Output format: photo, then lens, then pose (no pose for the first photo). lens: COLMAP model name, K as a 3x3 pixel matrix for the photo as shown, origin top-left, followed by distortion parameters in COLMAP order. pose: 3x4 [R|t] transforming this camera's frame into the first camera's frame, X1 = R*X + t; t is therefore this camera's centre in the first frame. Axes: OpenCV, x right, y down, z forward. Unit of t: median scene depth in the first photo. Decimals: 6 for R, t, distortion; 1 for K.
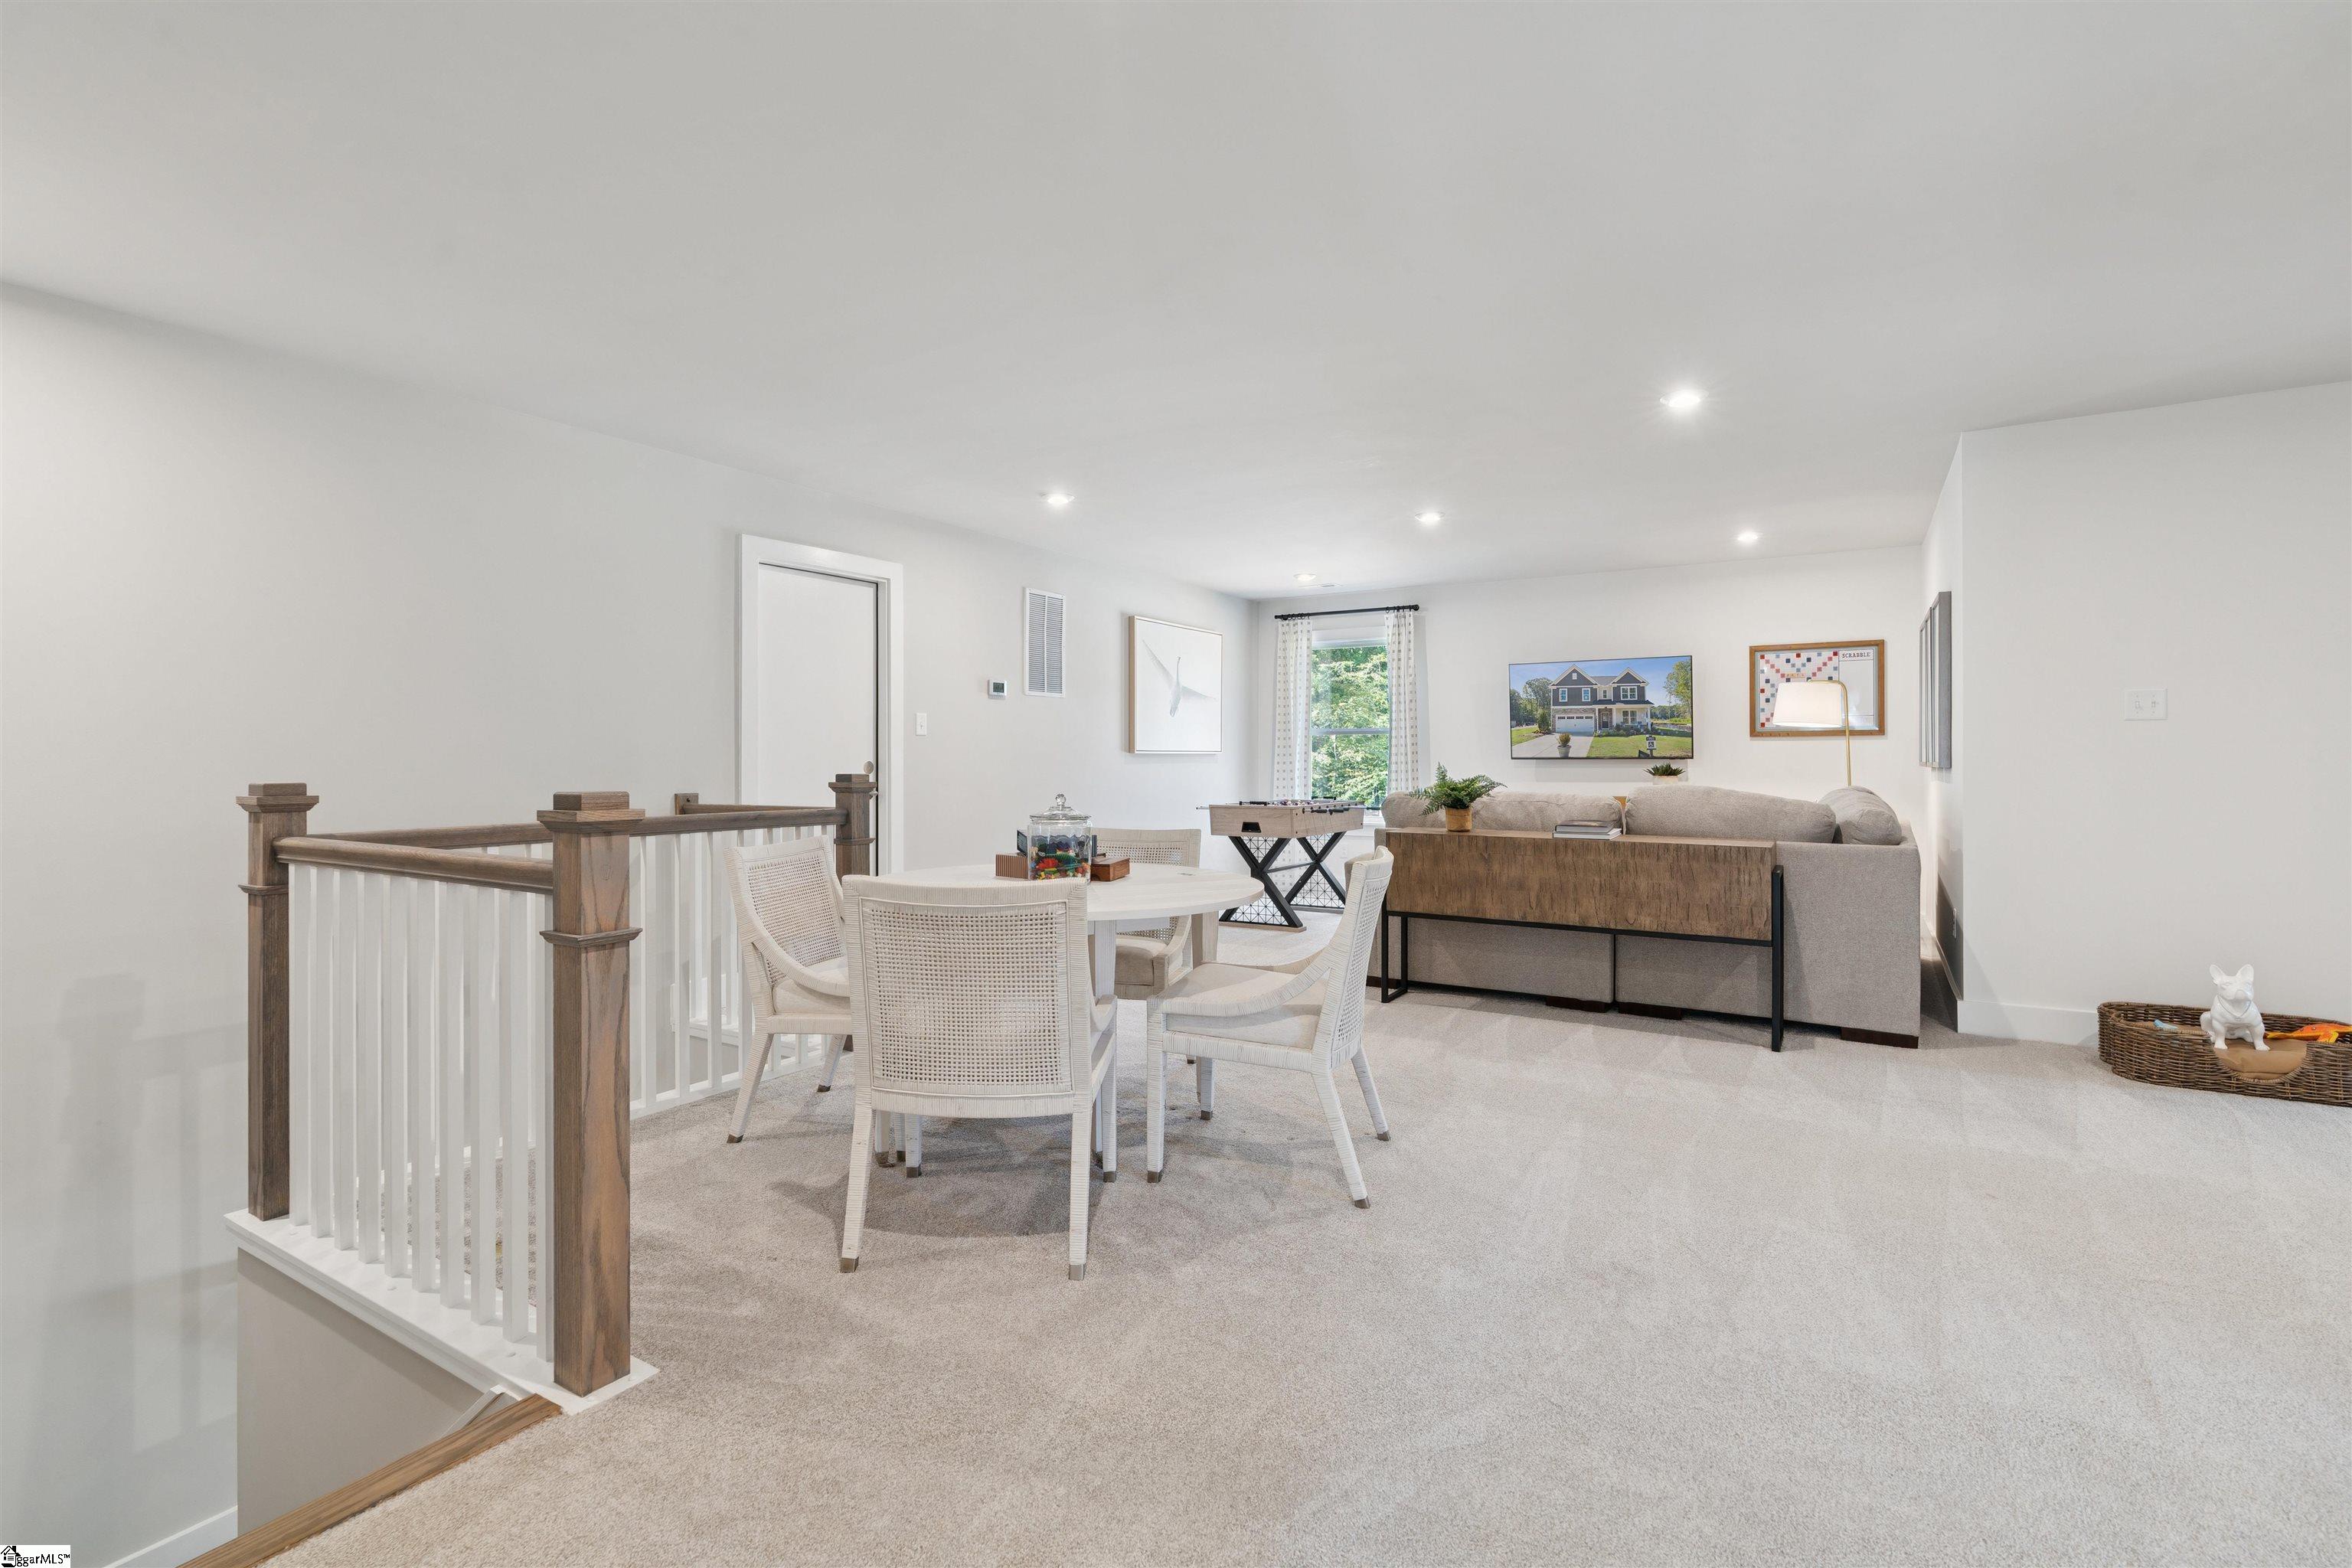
lens RADIAL K [[1101.9, 0, 1174.6], [0, 1101.9, 769.7], [0, 0, 1]] dist [-0.000428, -0.000713]
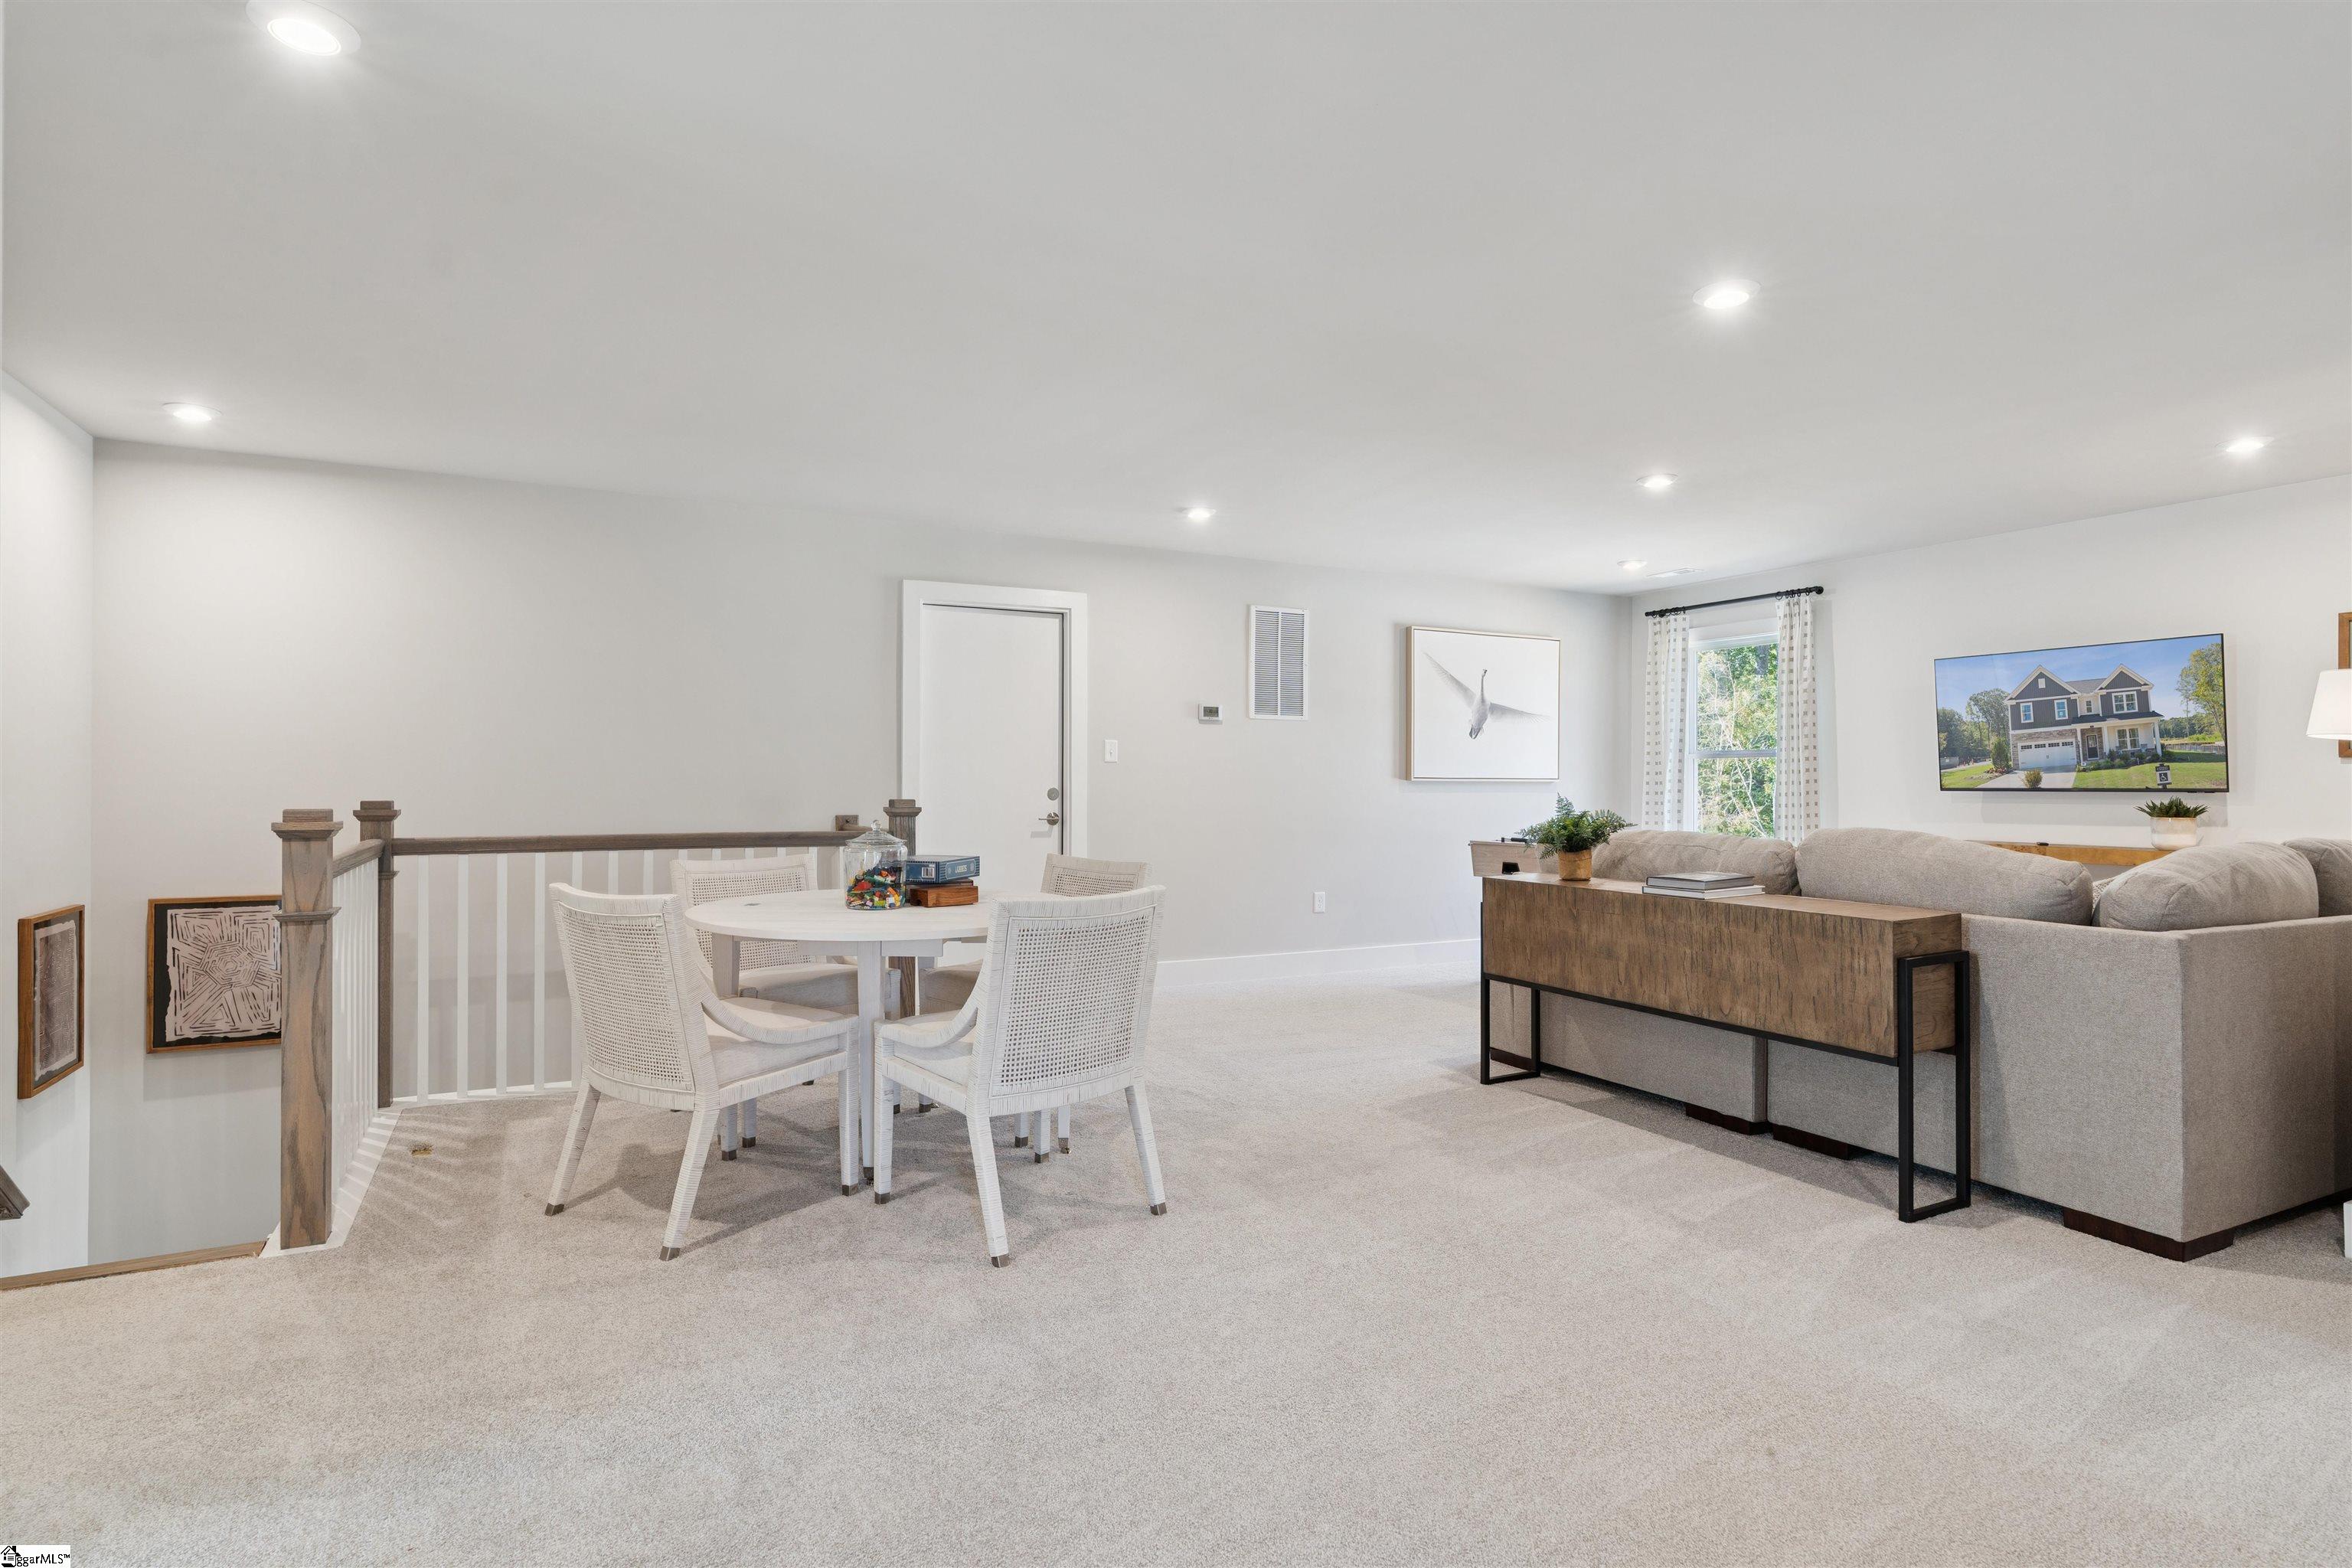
lens RADIAL K [[1207.1, 0, 1169.1], [0, 1207.1, 779.9], [0, 0, 1]] dist [-0.000694, 0.000943]
pose [[0.862398, 0.004704, -0.506209, 0.425656], [-0.011616, 0.999877, -0.010498, -0.004177], [0.506098, 0.014934, 0.862347, 0.093220]]
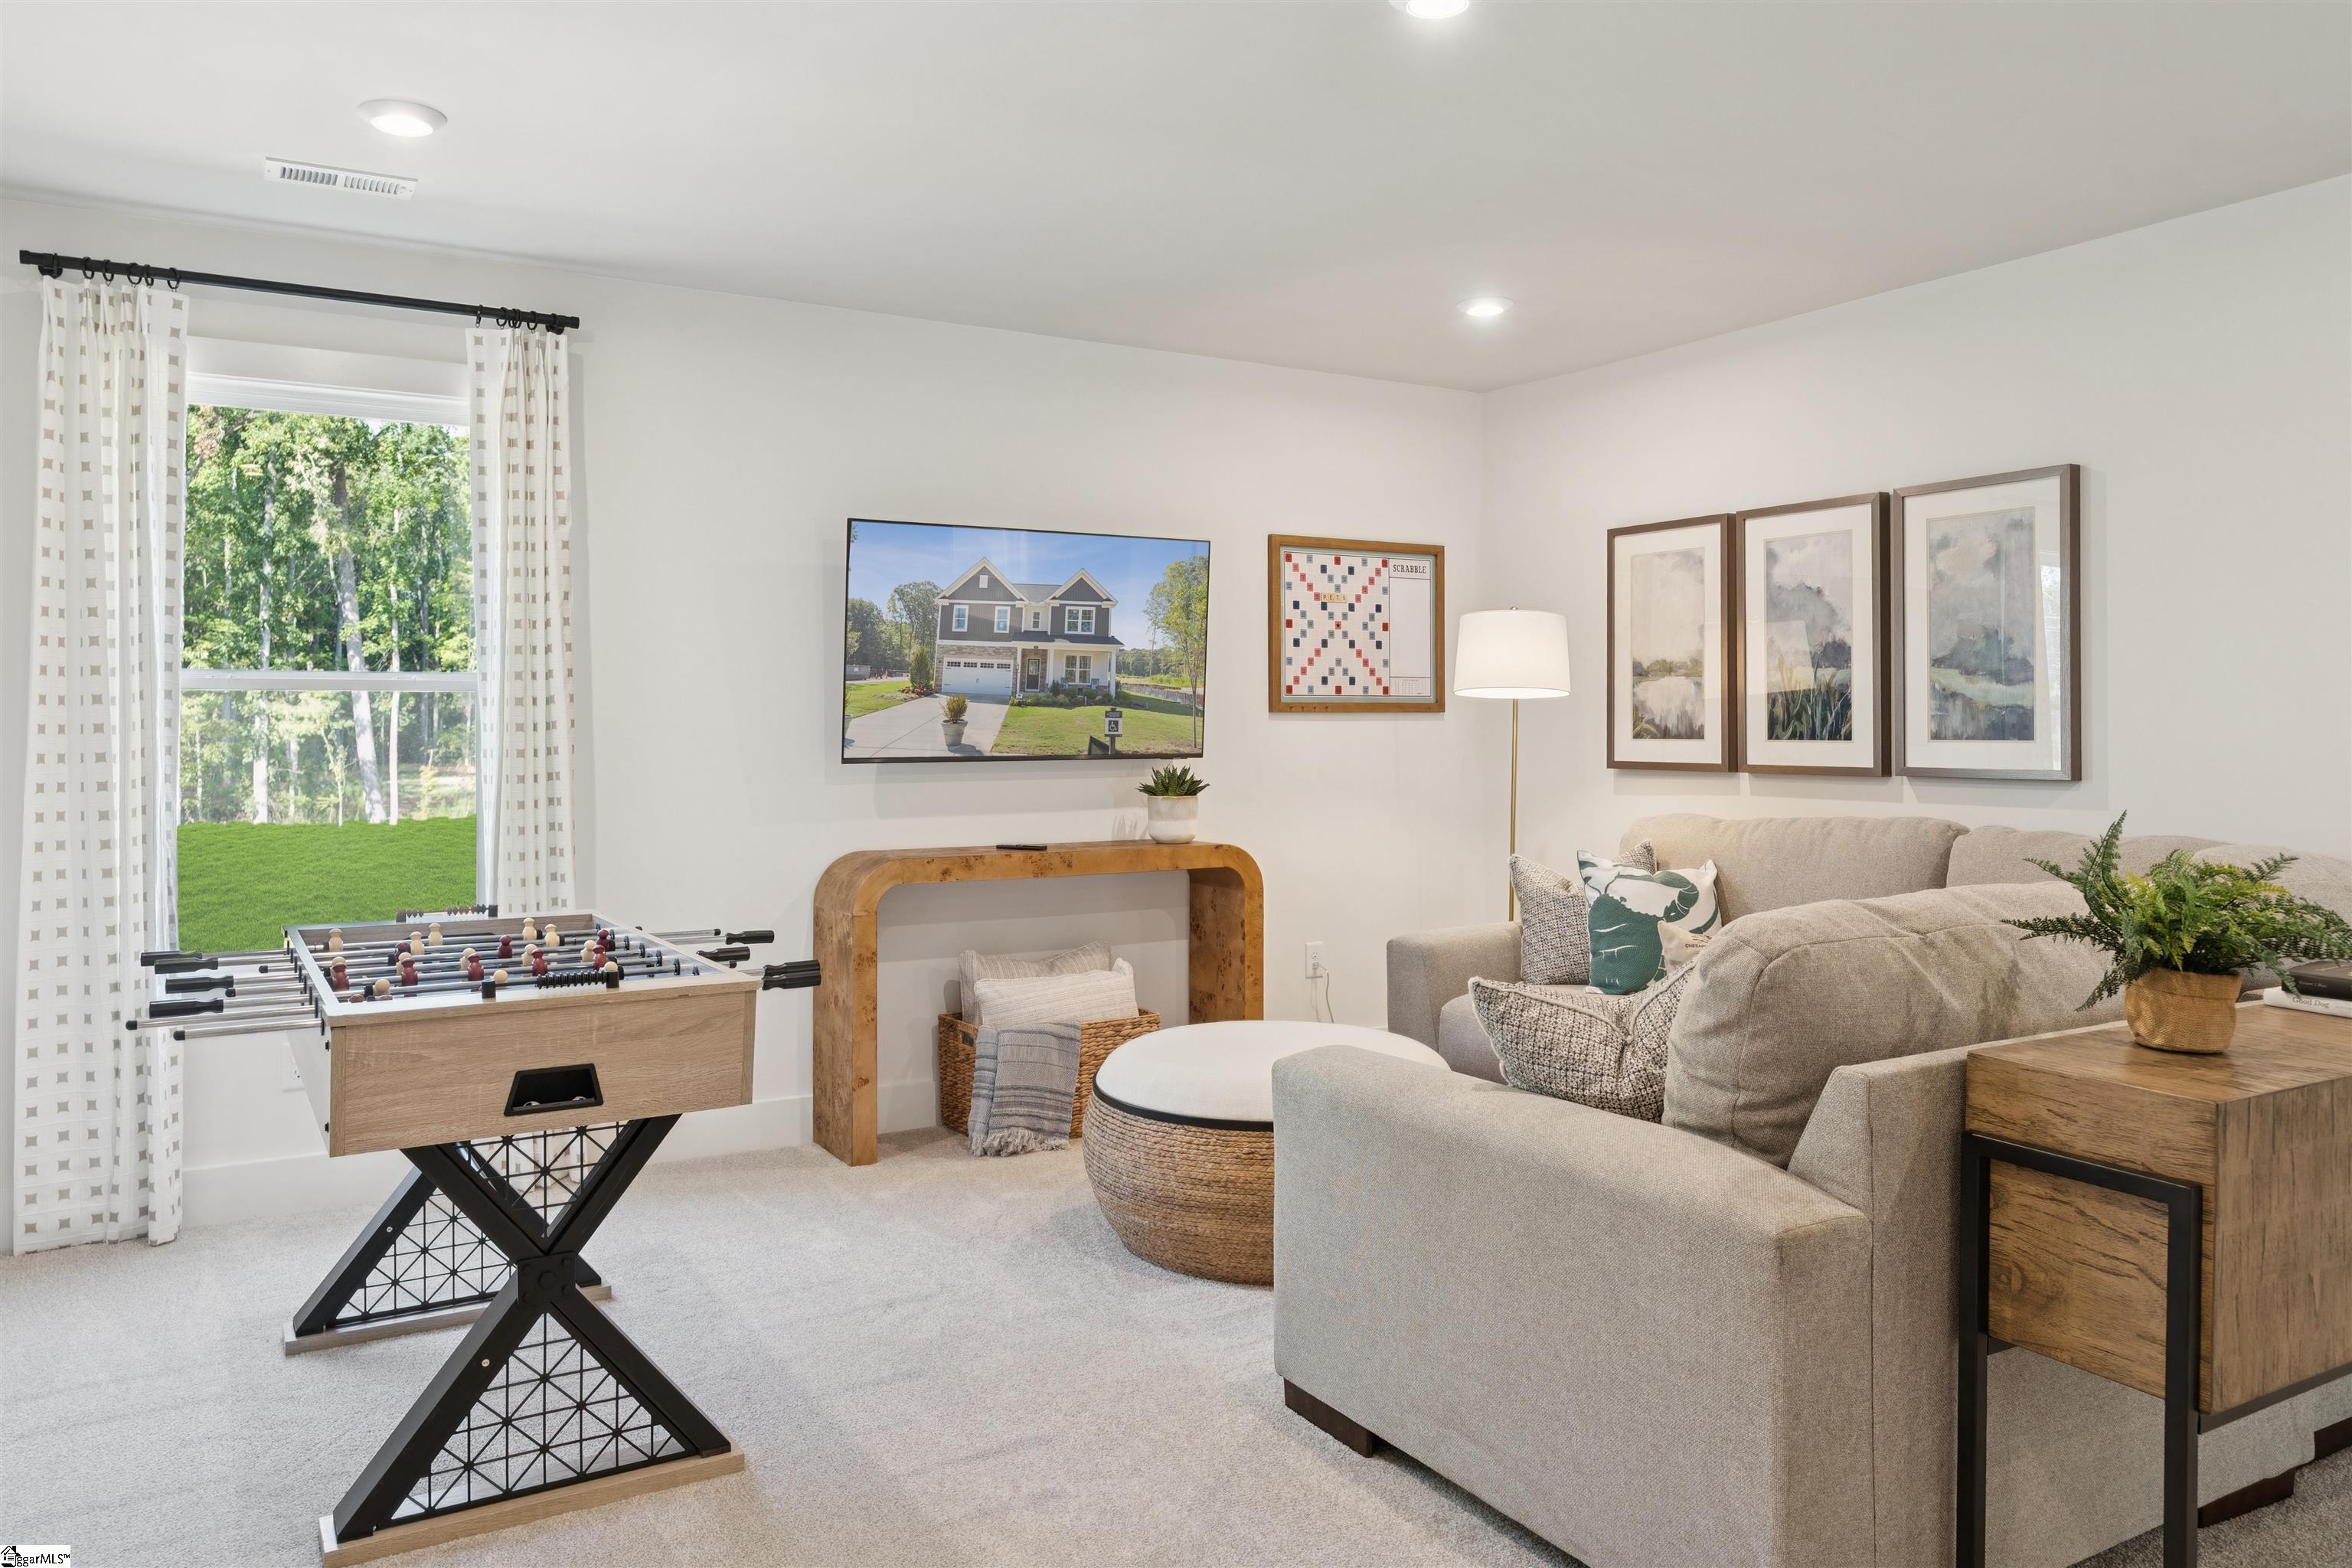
lens RADIAL K [[1653.8, 0, 1175.6], [0, 1653.8, 699.7], [0, 0, 1]] dist [-0.003574, 0.000651]
pose [[0.464143, 0.013202, 0.885662, -0.247854], [0.008040, 0.999785, -0.019117, -0.030777], [-0.885724, 0.015994, 0.463937, 0.983191]]
